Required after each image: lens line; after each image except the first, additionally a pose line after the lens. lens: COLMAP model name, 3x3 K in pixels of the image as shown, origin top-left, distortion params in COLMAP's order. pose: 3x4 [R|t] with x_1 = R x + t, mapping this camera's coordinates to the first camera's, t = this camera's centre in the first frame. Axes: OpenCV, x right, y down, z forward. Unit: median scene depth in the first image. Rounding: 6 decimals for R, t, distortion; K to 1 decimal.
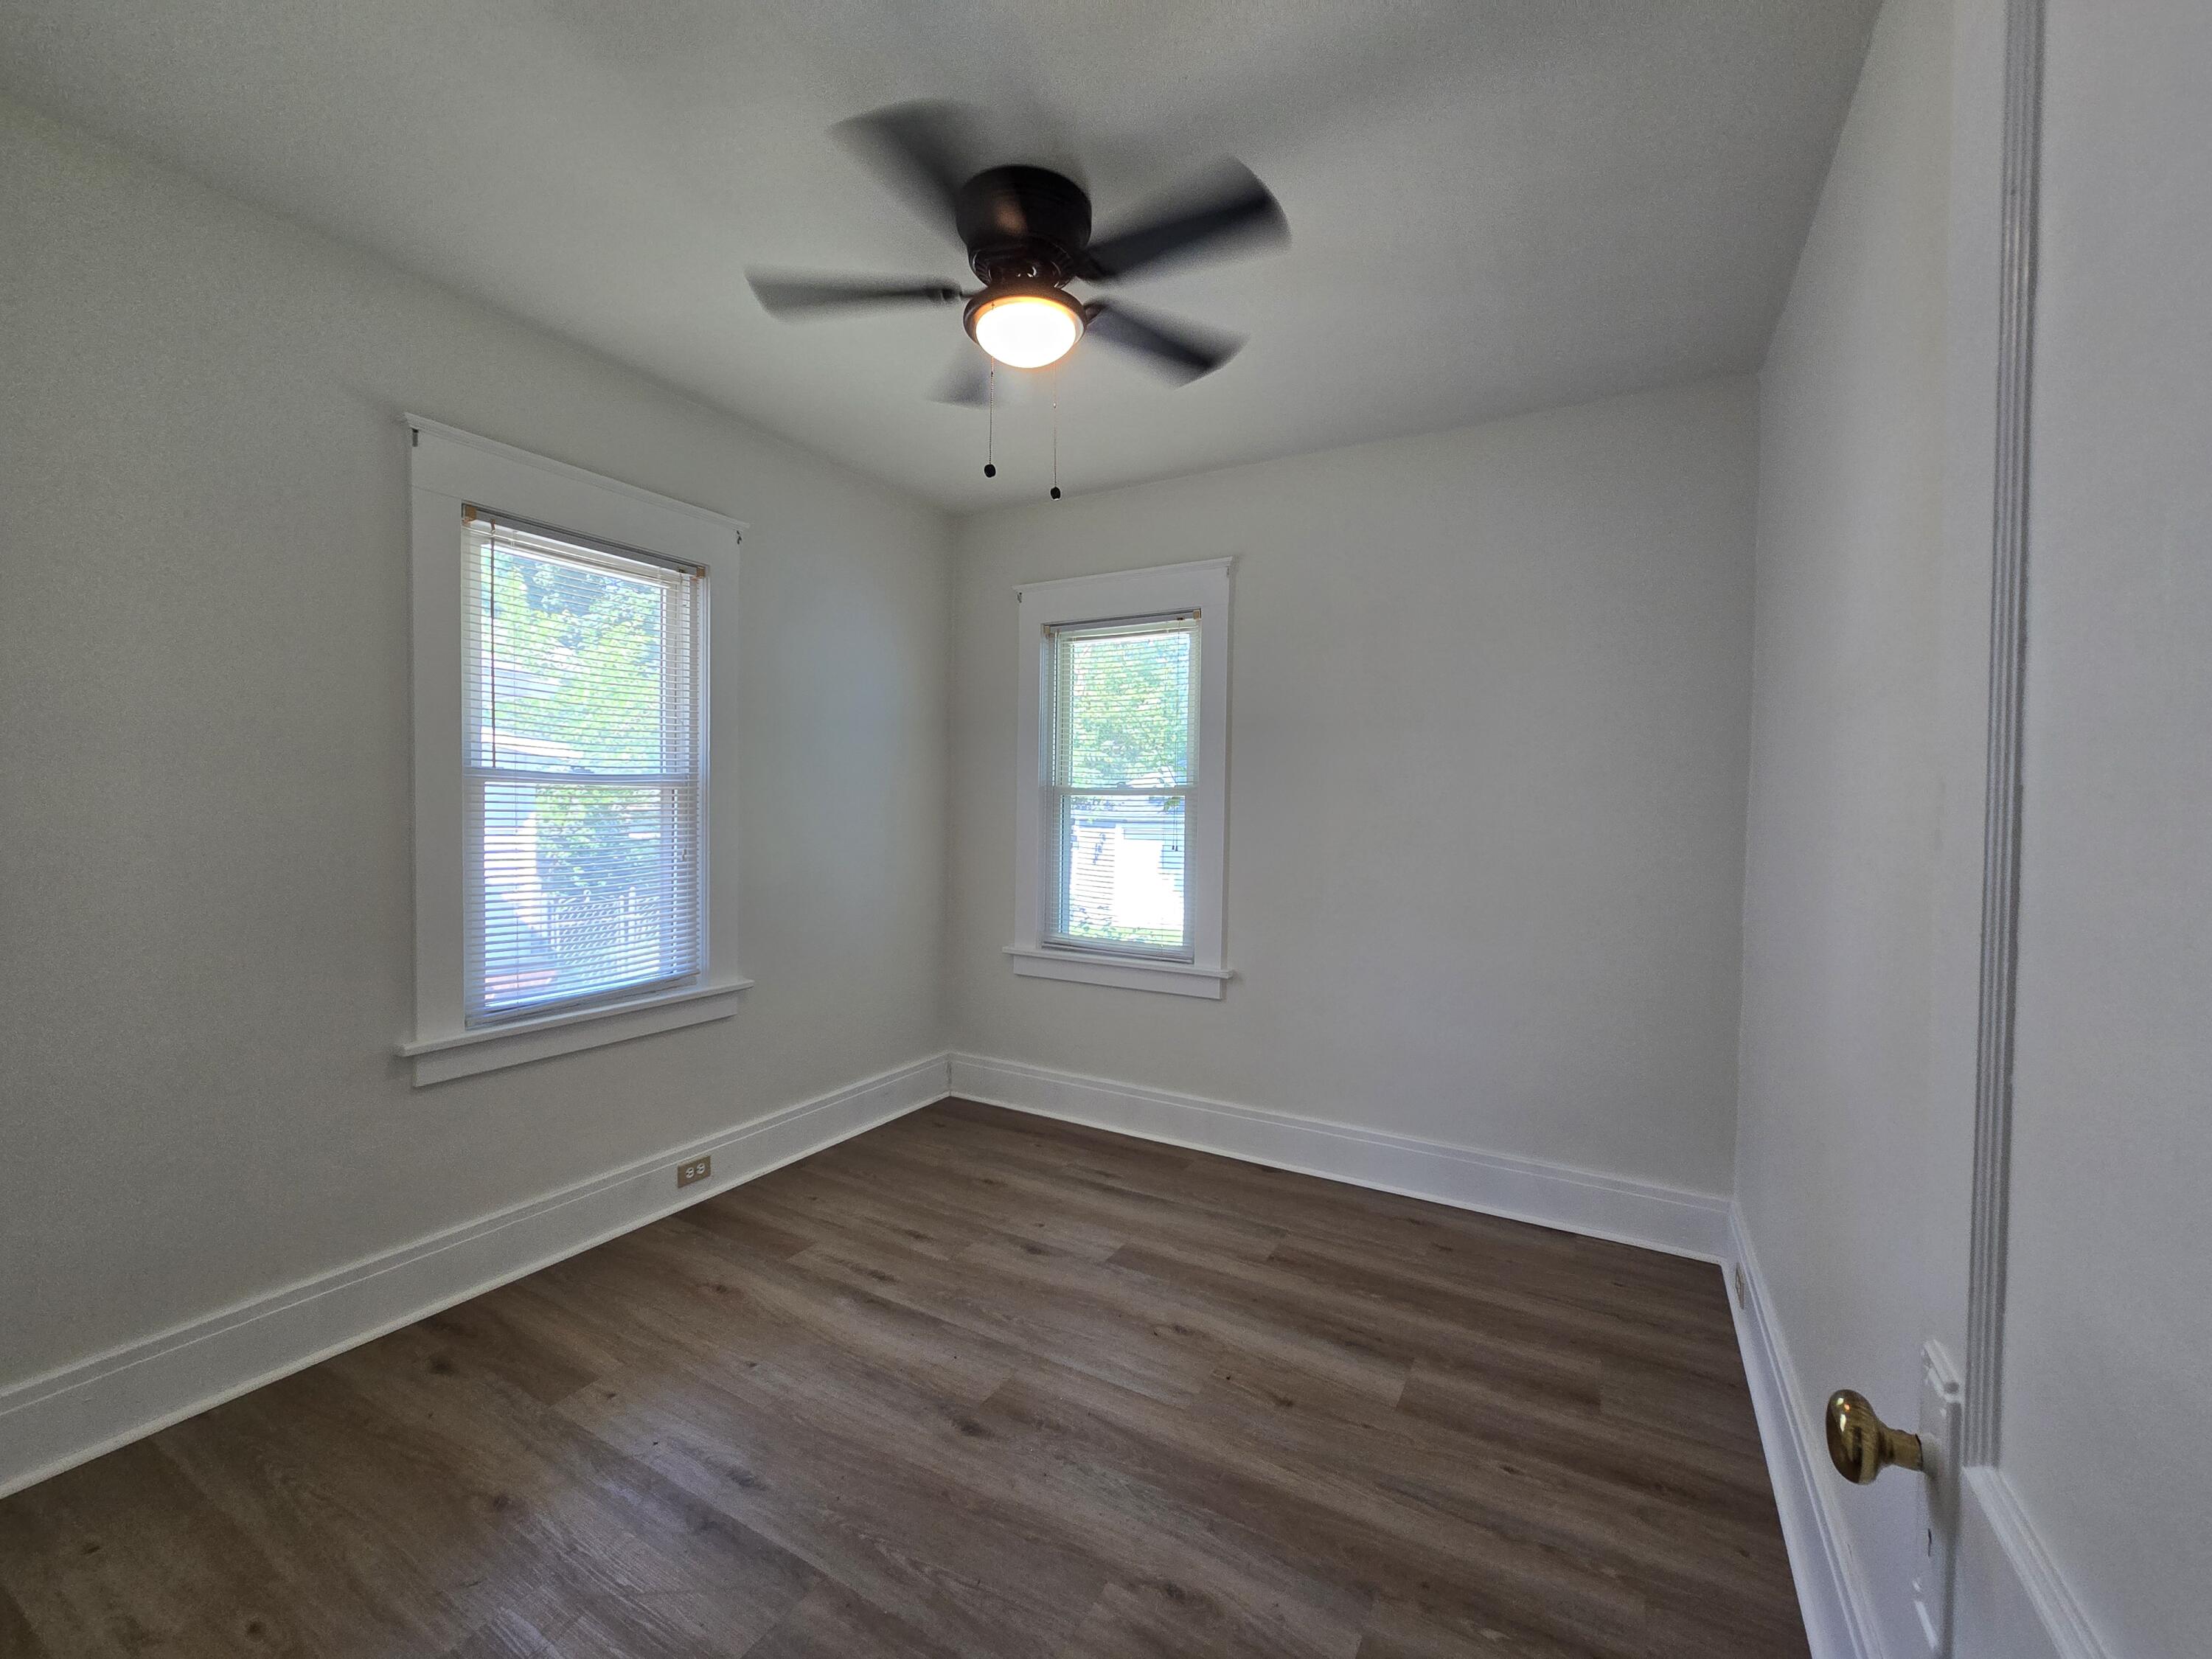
lens RADIAL K [[903.3, 0, 1100.3], [0, 903.3, 830.0], [0, 0, 1]] dist [-0.003304, -0.000217]
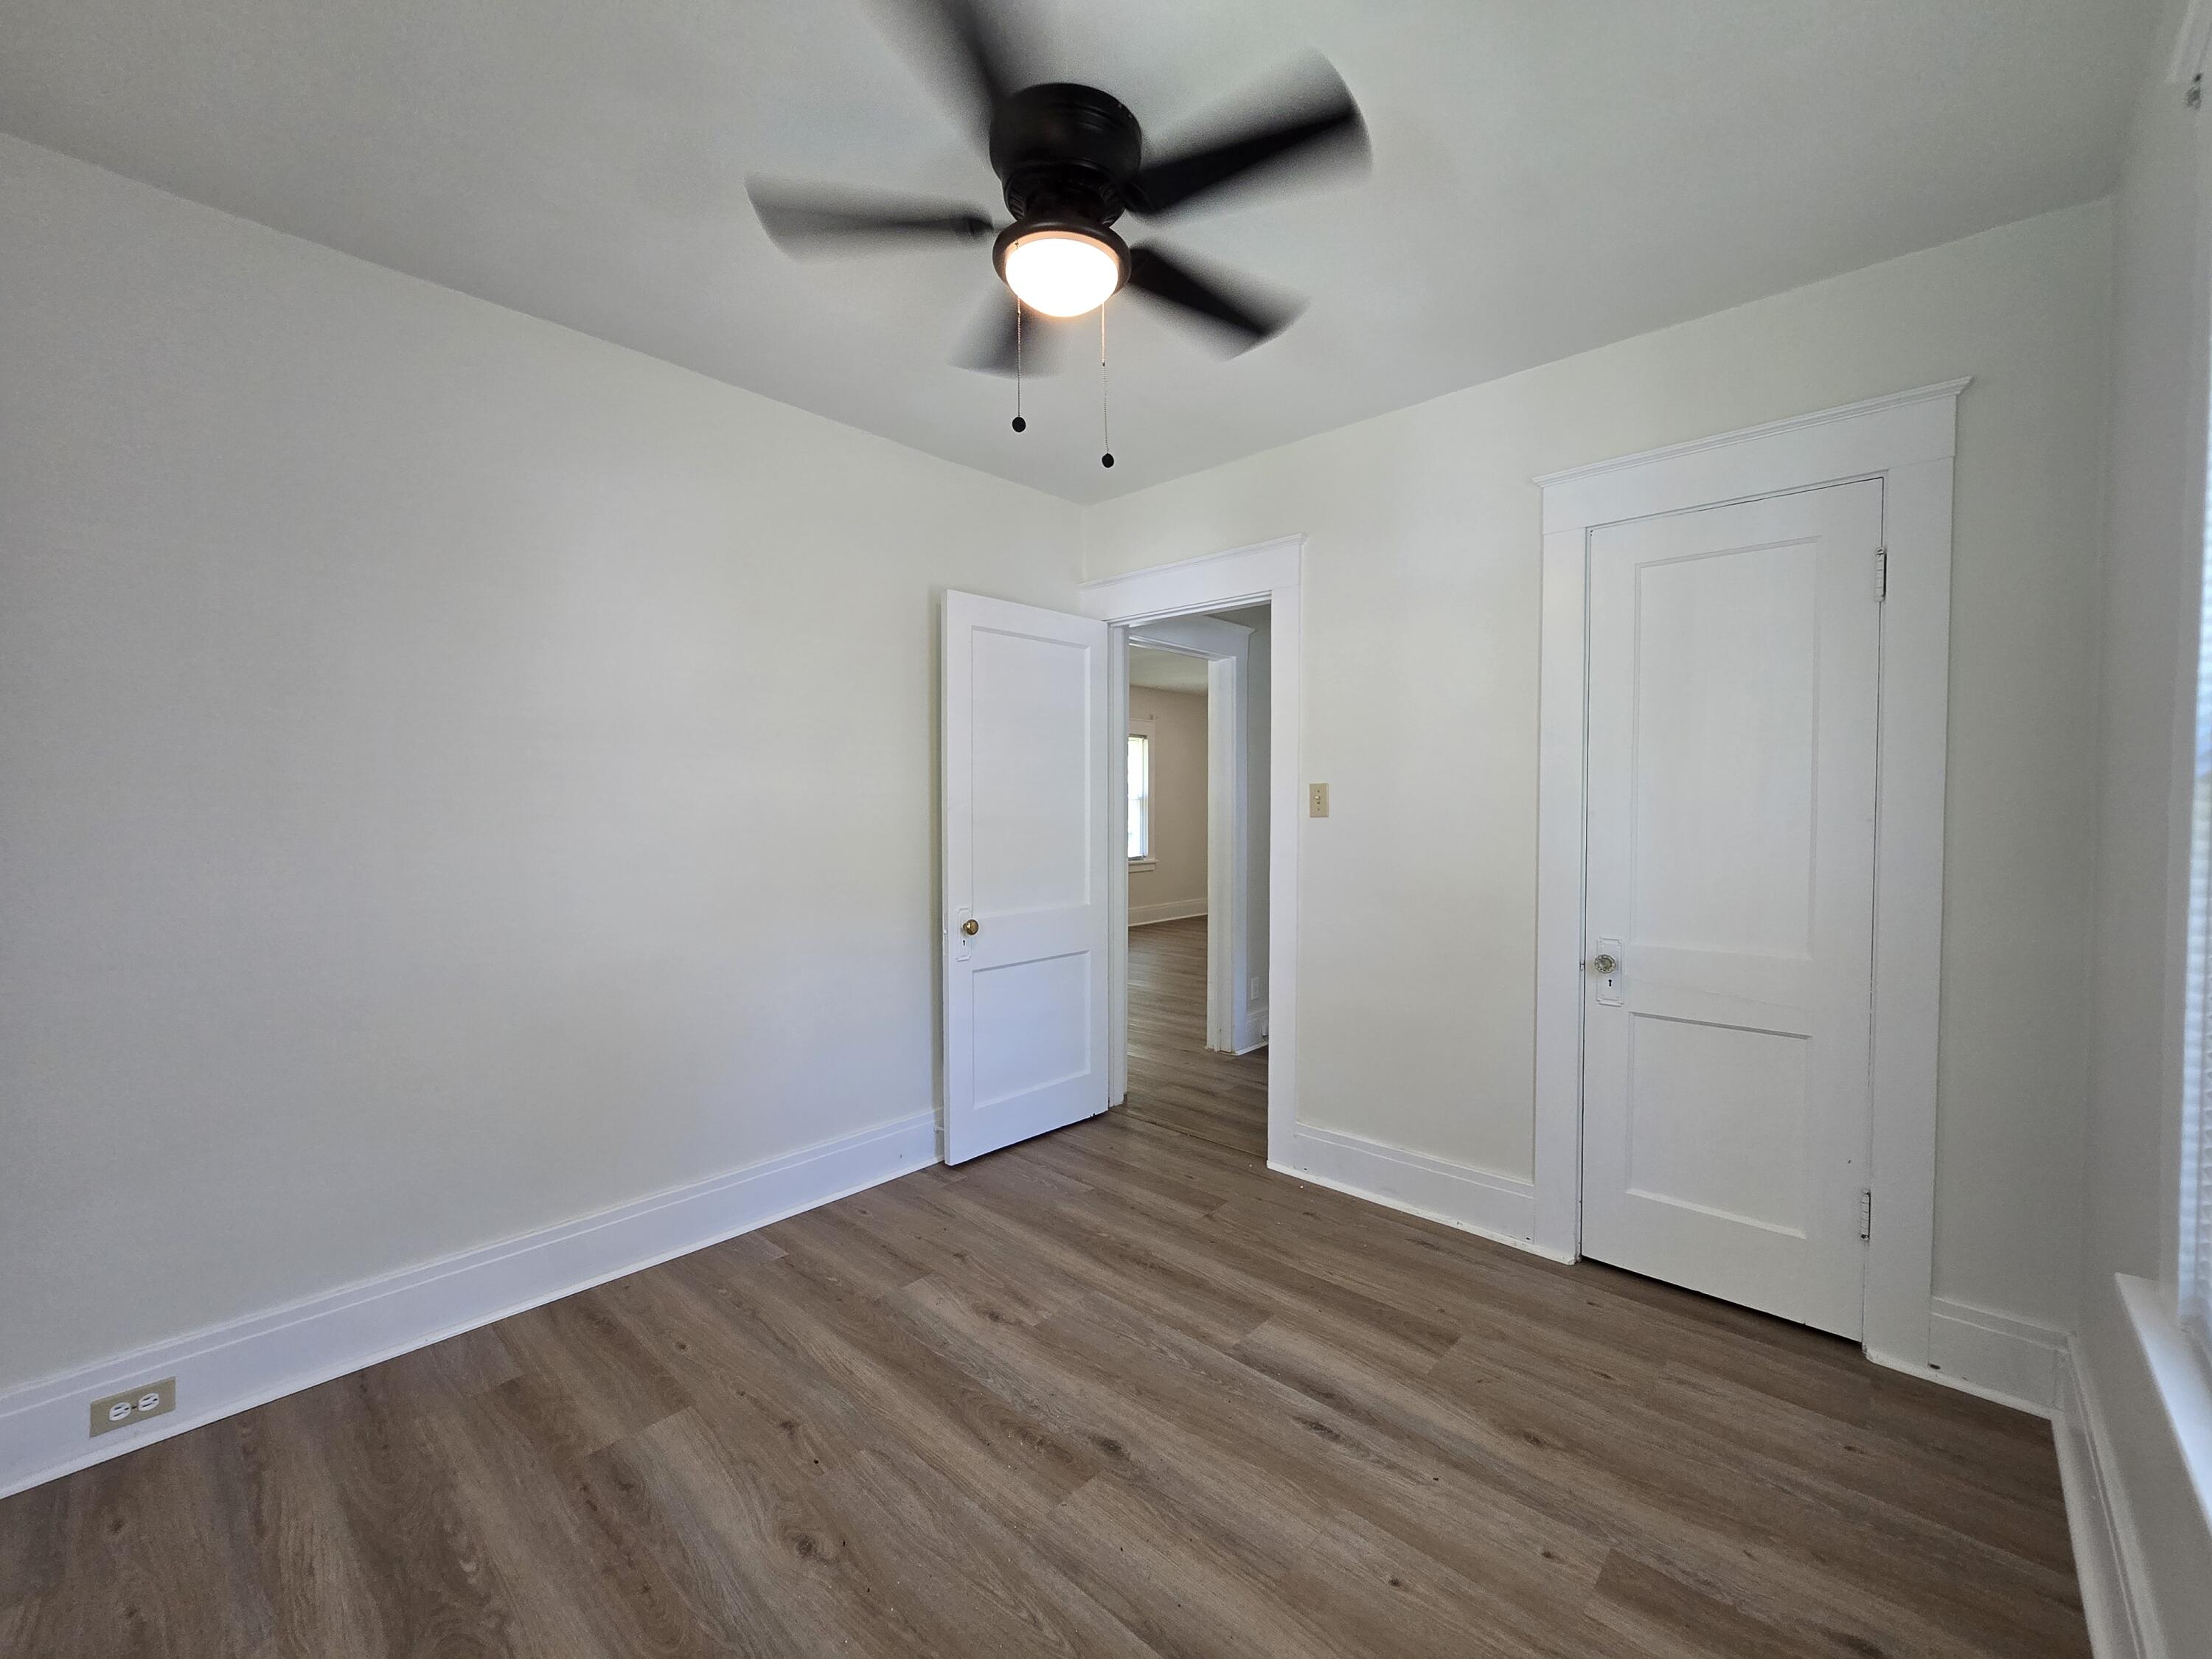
lens RADIAL K [[902.1, 0, 1097.4], [0, 902.1, 831.9], [0, 0, 1]] dist [-0.001990, 0.000415]
pose [[-0.971690, -0.021421, 0.235287, -0.320167], [-0.006795, 0.998003, 0.062800, -0.056086], [-0.236162, 0.059424, -0.969895, 1.778525]]
